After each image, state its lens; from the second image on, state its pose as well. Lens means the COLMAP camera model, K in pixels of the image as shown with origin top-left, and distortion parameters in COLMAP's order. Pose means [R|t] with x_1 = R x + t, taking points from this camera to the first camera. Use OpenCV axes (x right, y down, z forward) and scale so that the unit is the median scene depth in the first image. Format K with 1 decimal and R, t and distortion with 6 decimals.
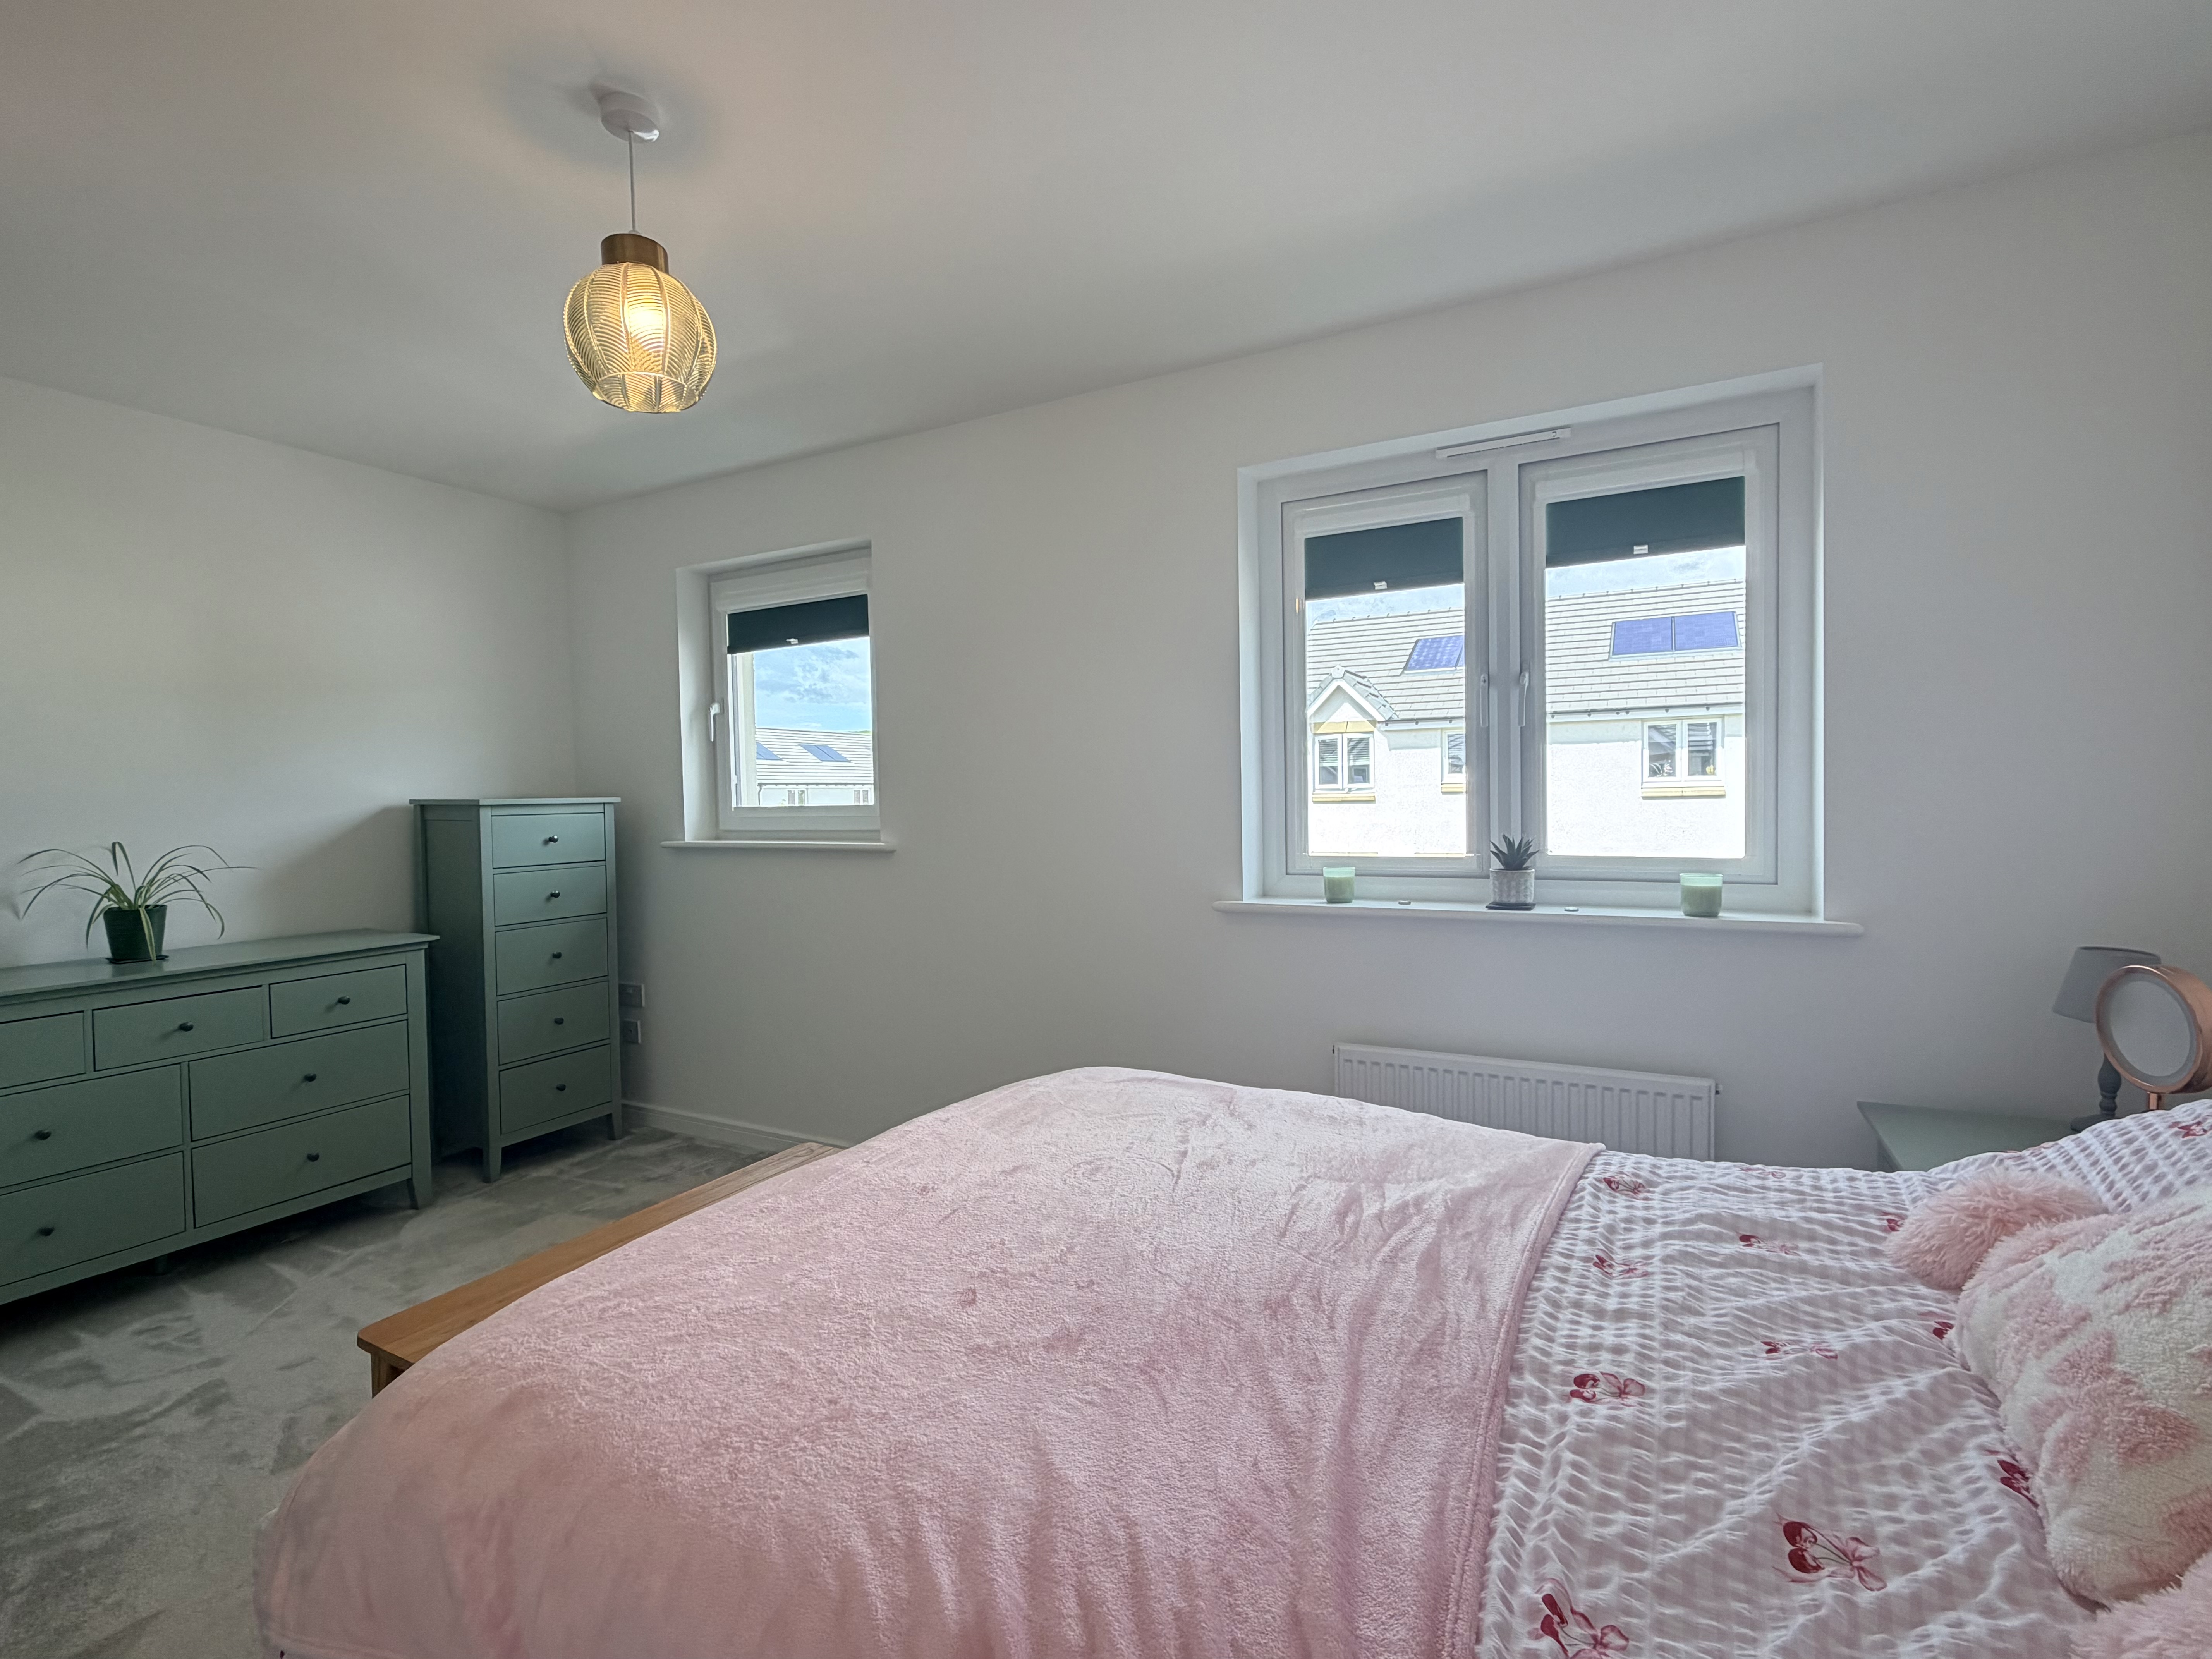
lens RADIAL K [[1019.9, 0, 1103.0], [0, 1019.9, 825.5], [0, 0, 1]] dist [-0.007922, -0.000966]
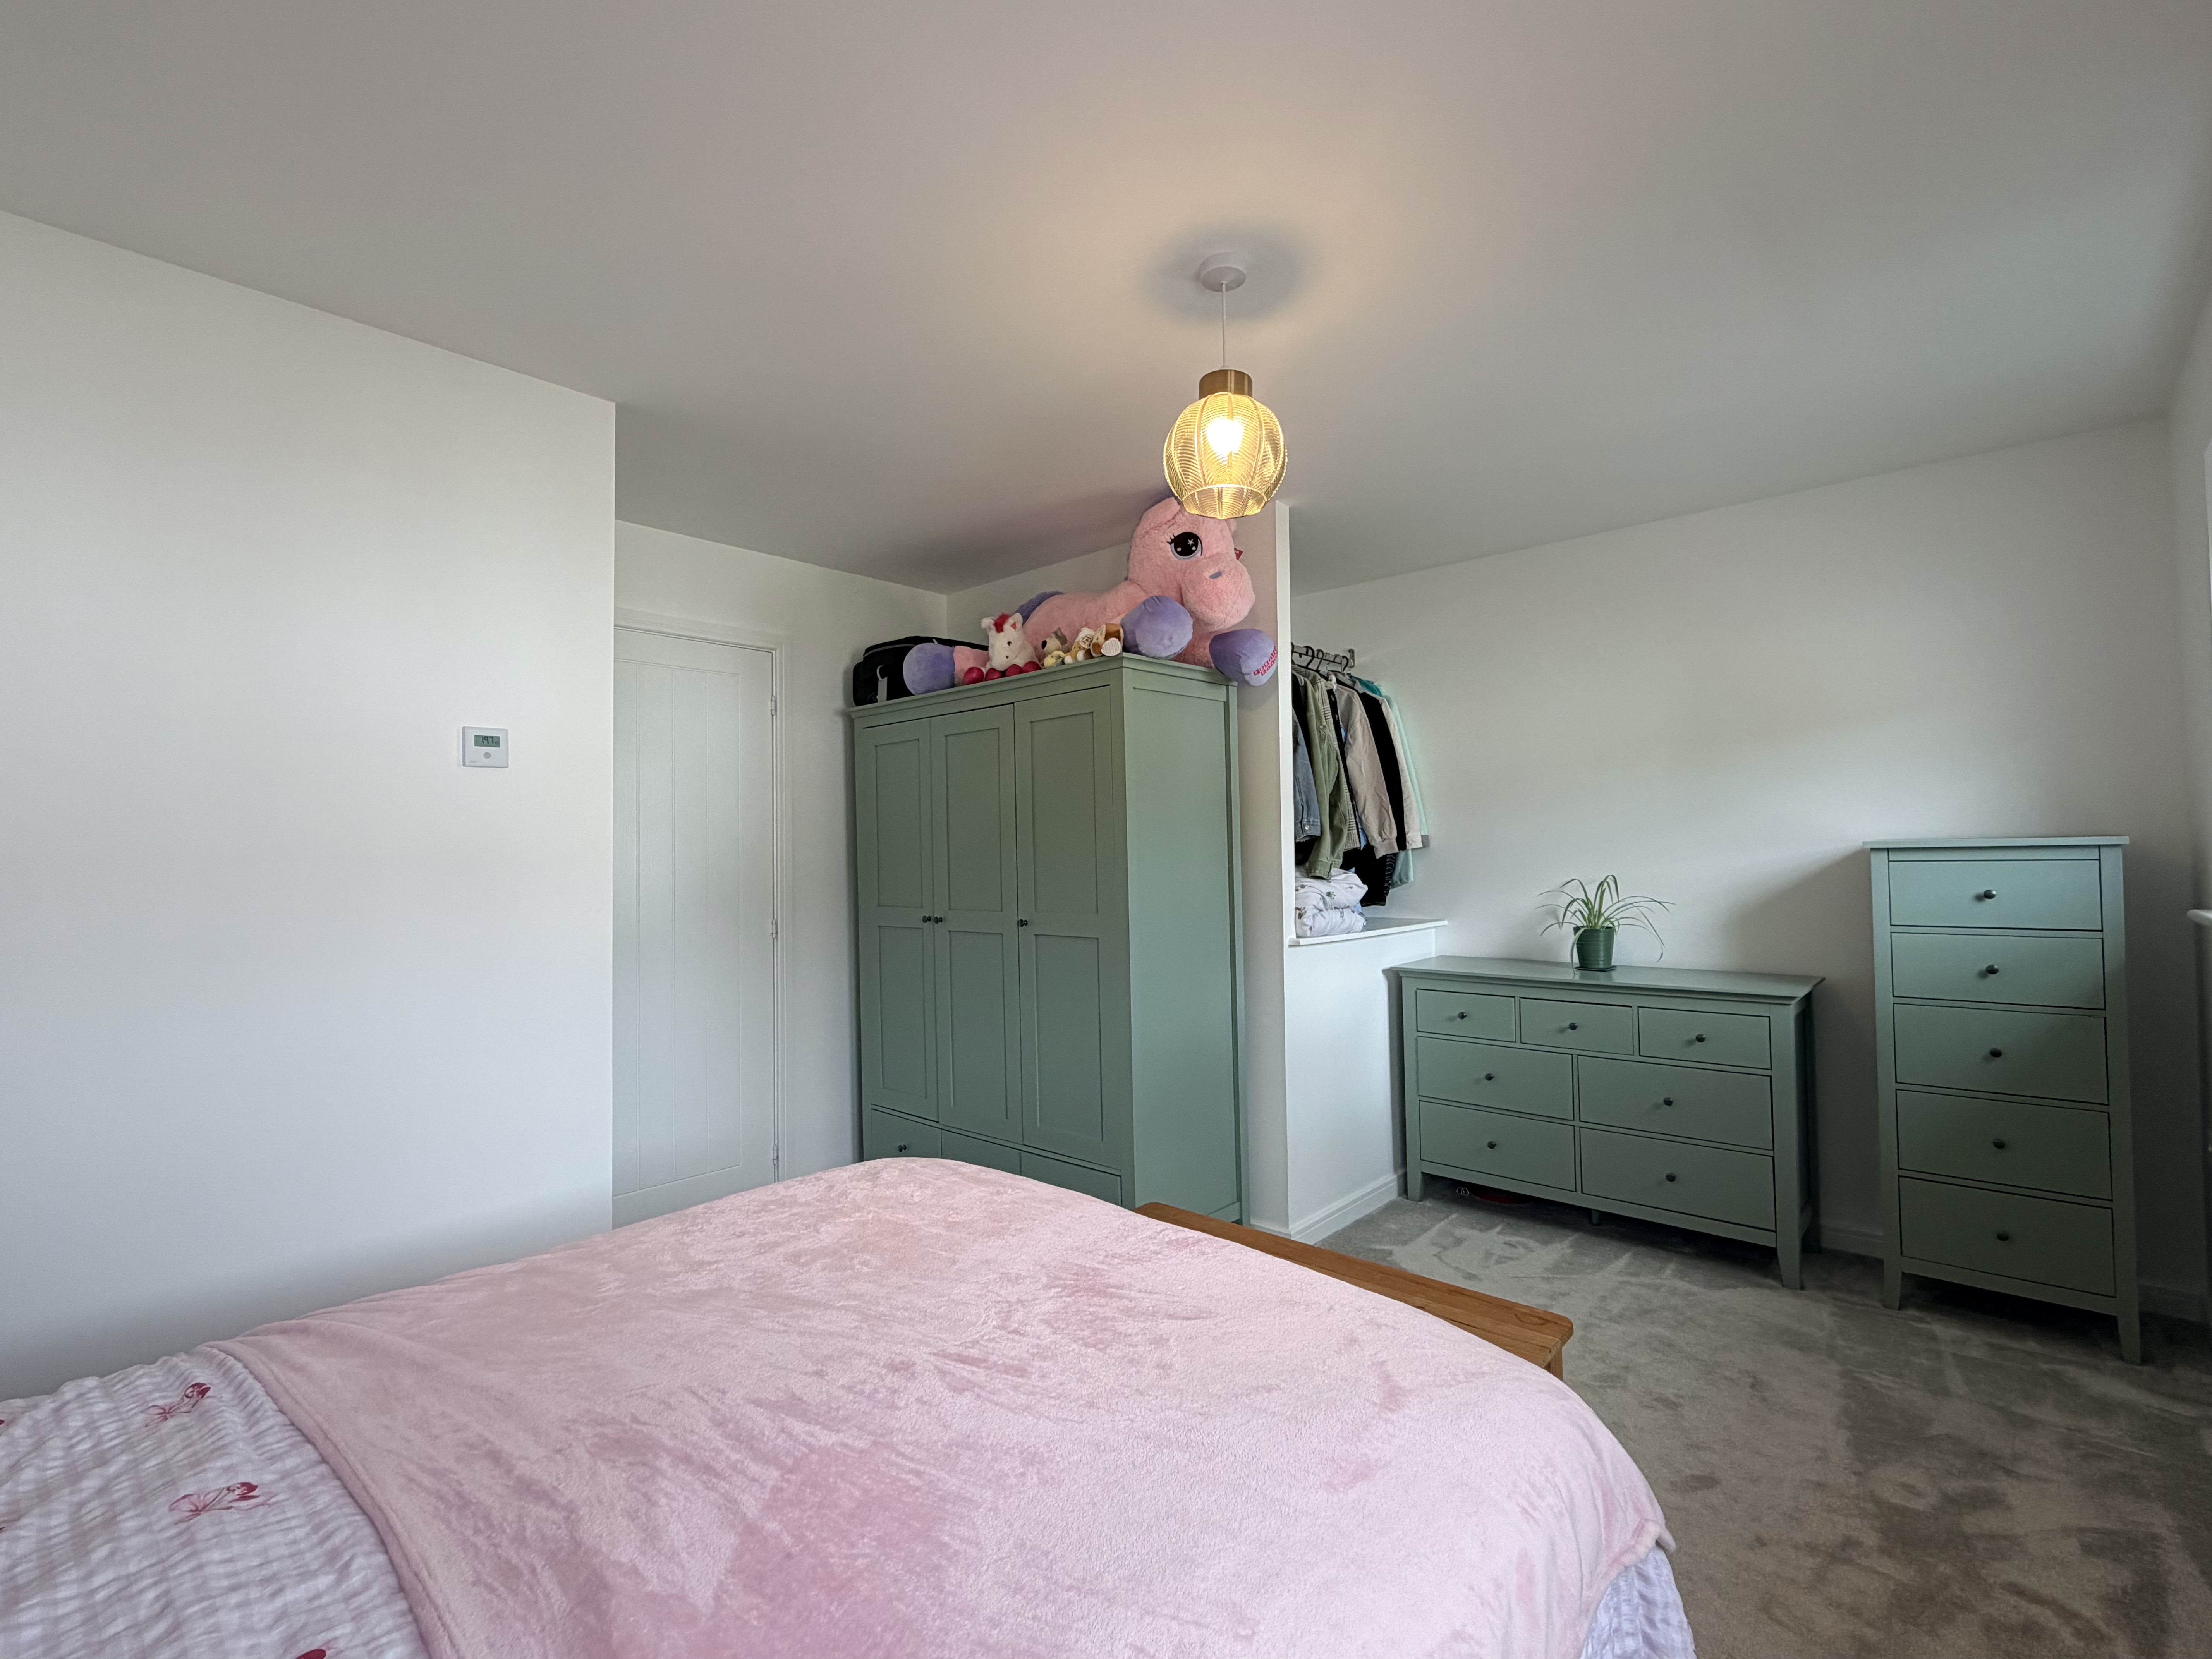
lens RADIAL K [[1019.9, 0, 1101.6], [0, 1019.9, 831.7], [0, 0, 1]] dist [-0.007922, -0.000966]
pose [[-0.252317, -0.000689, -0.967644, 0.411913], [-0.011660, 0.999929, 0.002329, -0.032185], [0.967574, 0.011870, -0.252307, 0.694325]]
